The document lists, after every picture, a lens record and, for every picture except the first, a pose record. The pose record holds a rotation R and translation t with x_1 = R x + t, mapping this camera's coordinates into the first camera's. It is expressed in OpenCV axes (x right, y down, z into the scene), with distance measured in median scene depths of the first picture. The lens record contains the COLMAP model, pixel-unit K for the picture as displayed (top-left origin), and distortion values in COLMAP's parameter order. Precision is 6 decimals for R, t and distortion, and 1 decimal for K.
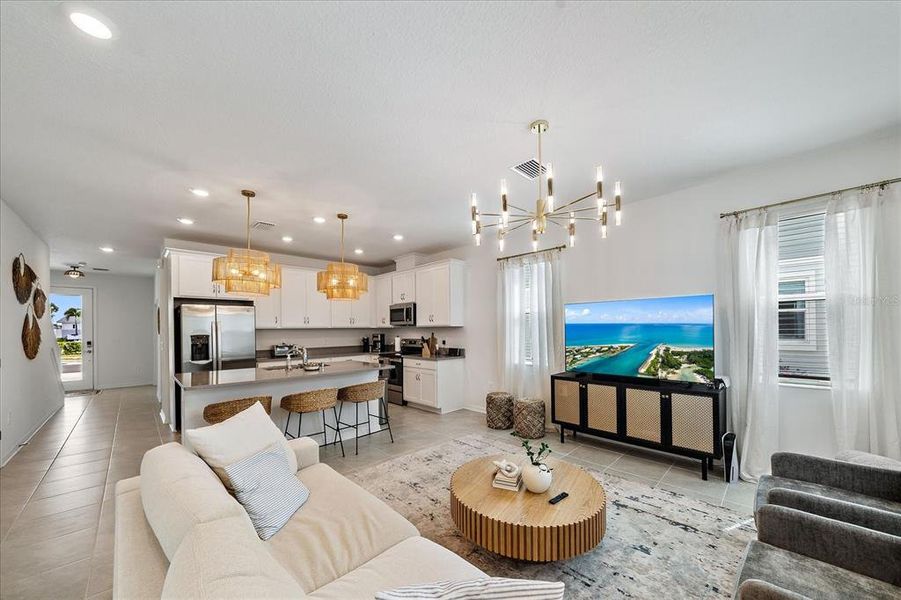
lens RADIAL K [[328.9, 0, 449.6], [0, 328.9, 325.5], [0, 0, 1]] dist [-0.001387, -0.000137]
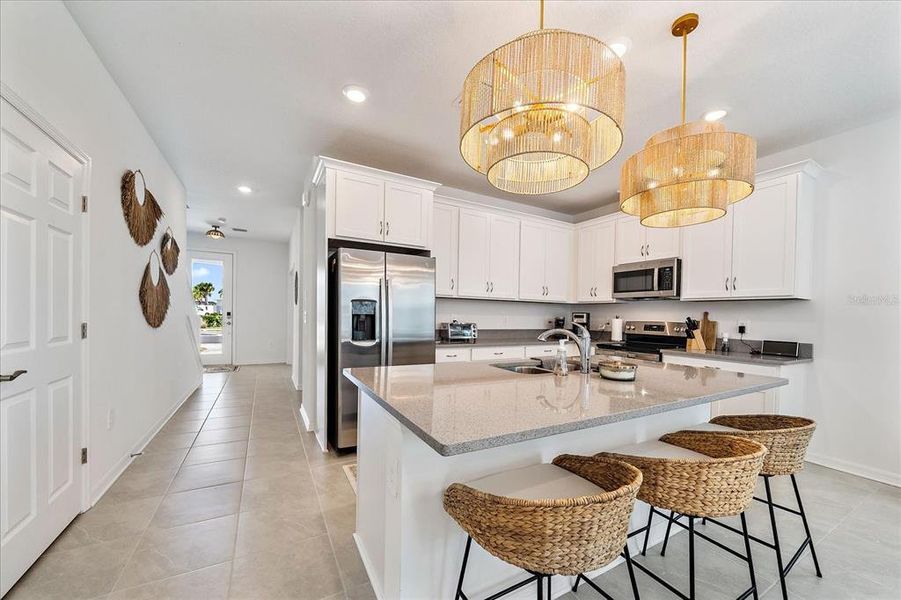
lens RADIAL K [[336.8, 0, 451.4], [0, 336.8, 319.8], [0, 0, 1]] dist [0.002202, 0.000107]
pose [[0.965253, 0.035785, -0.258855, -0.333383], [-0.029548, 0.999173, 0.027949, 0.033045], [0.259641, -0.019330, 0.965512, 0.329930]]
